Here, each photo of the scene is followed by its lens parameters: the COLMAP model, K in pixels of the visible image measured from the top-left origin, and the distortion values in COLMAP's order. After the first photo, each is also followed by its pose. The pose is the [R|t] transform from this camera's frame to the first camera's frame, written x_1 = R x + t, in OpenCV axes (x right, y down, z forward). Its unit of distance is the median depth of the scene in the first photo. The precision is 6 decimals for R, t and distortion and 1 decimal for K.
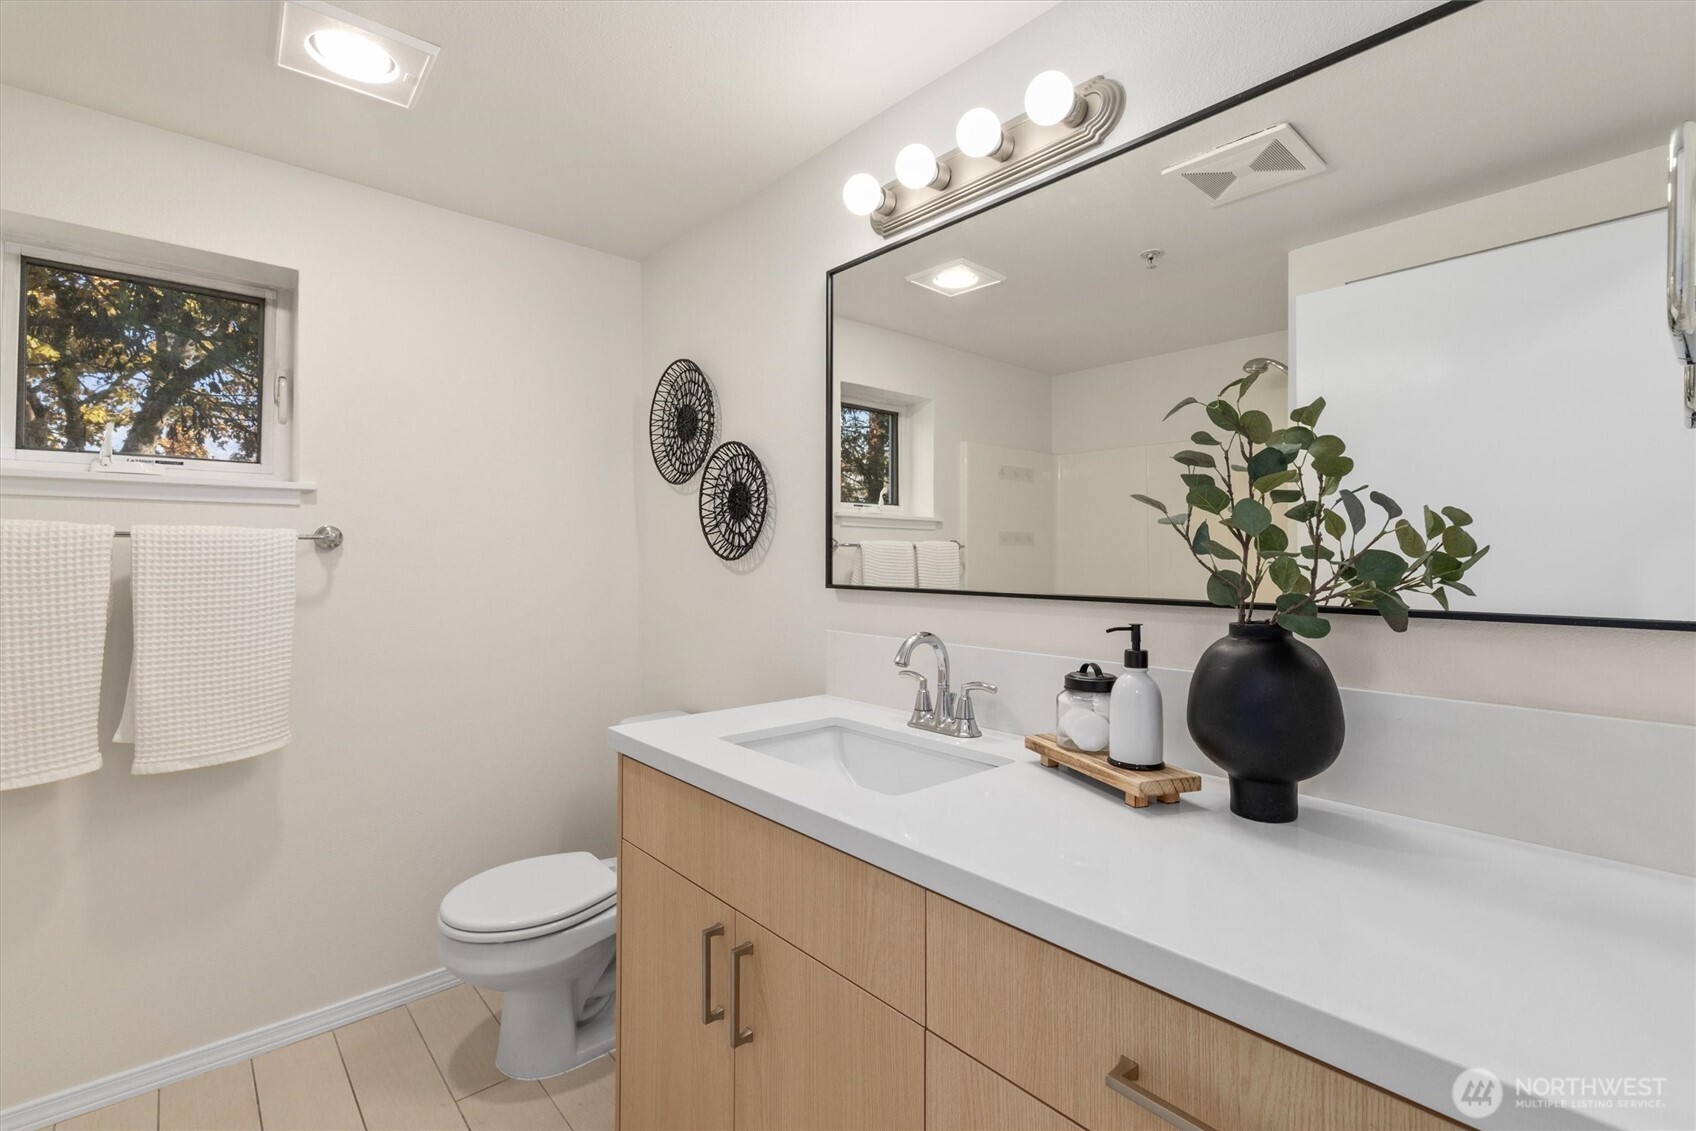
lens RADIAL K [[734.2, 0, 848.0], [0, 734.2, 565.5], [0, 0, 1]] dist [0.000640, 0.001732]
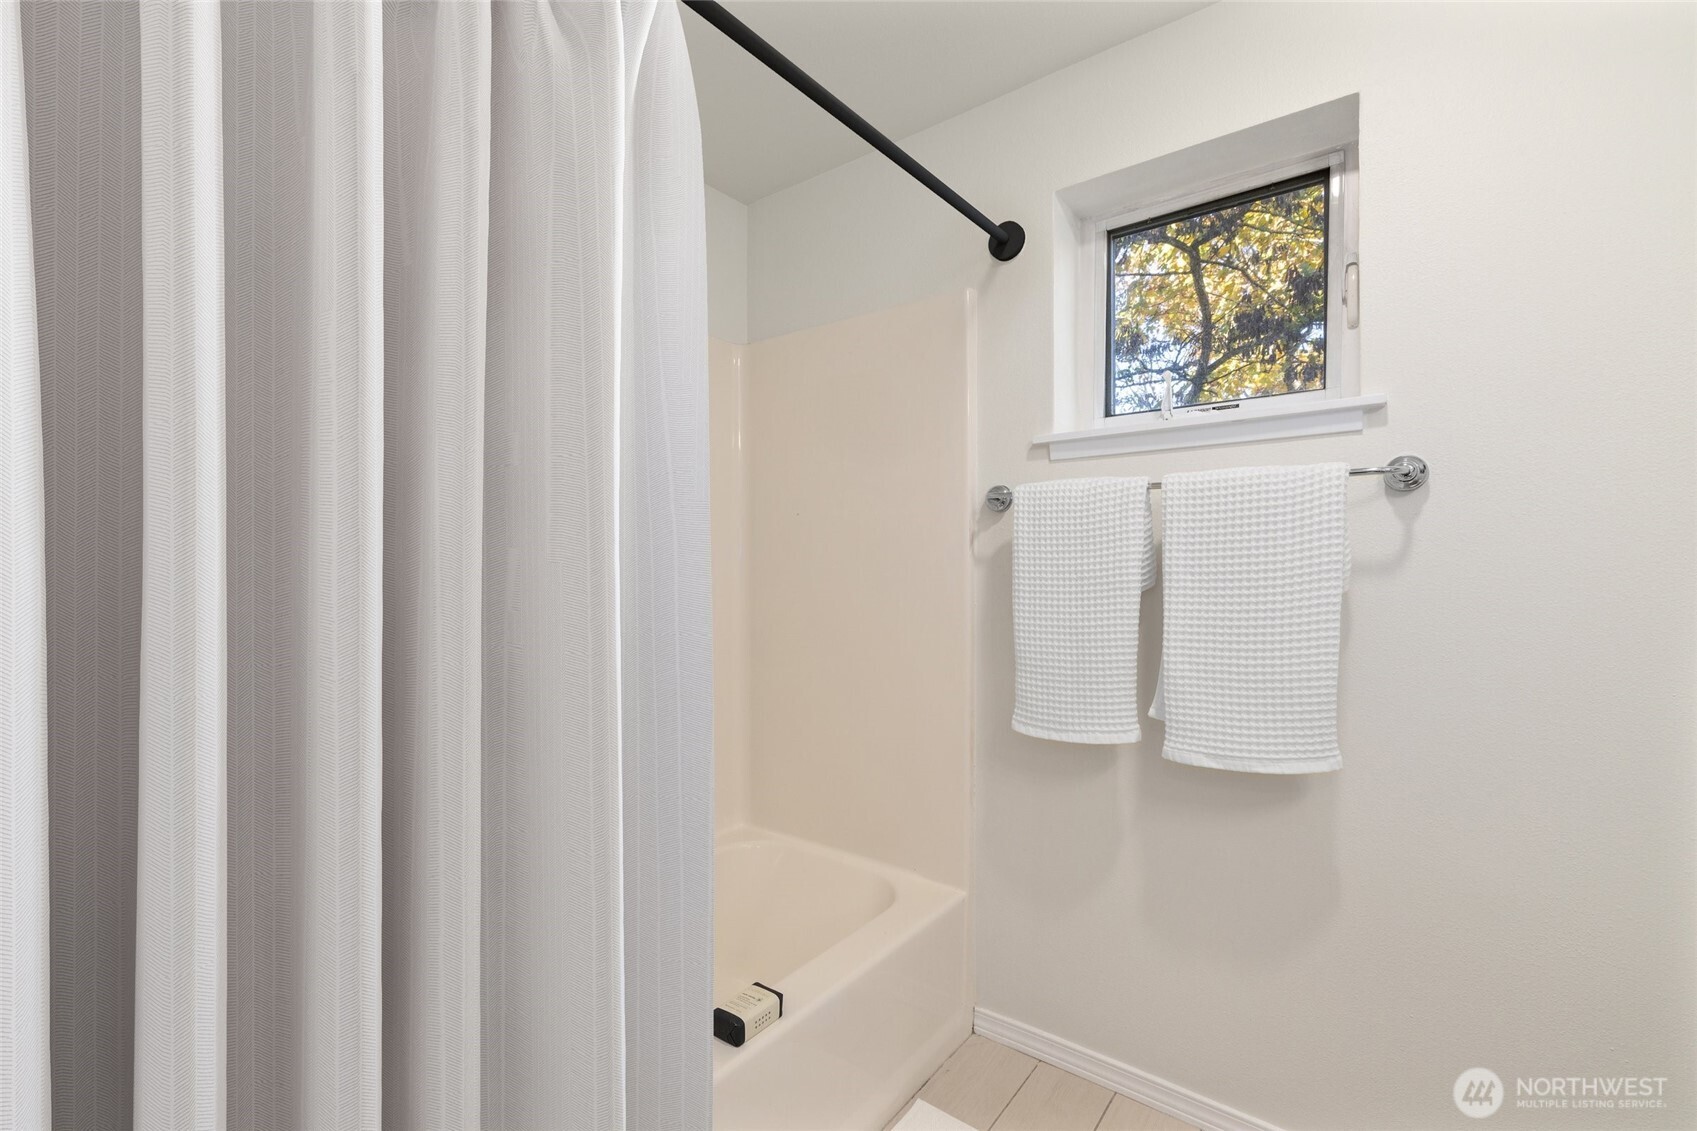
lens RADIAL K [[734.7, 0, 848.5], [0, 734.7, 565.5], [0, 0, 1]] dist [0.000640, 0.001732]
pose [[0.168937, -0.006068, -0.985608, -0.159929], [-0.002060, 0.999977, -0.006510, 0.057834], [0.985625, 0.003131, 0.168921, 0.453004]]
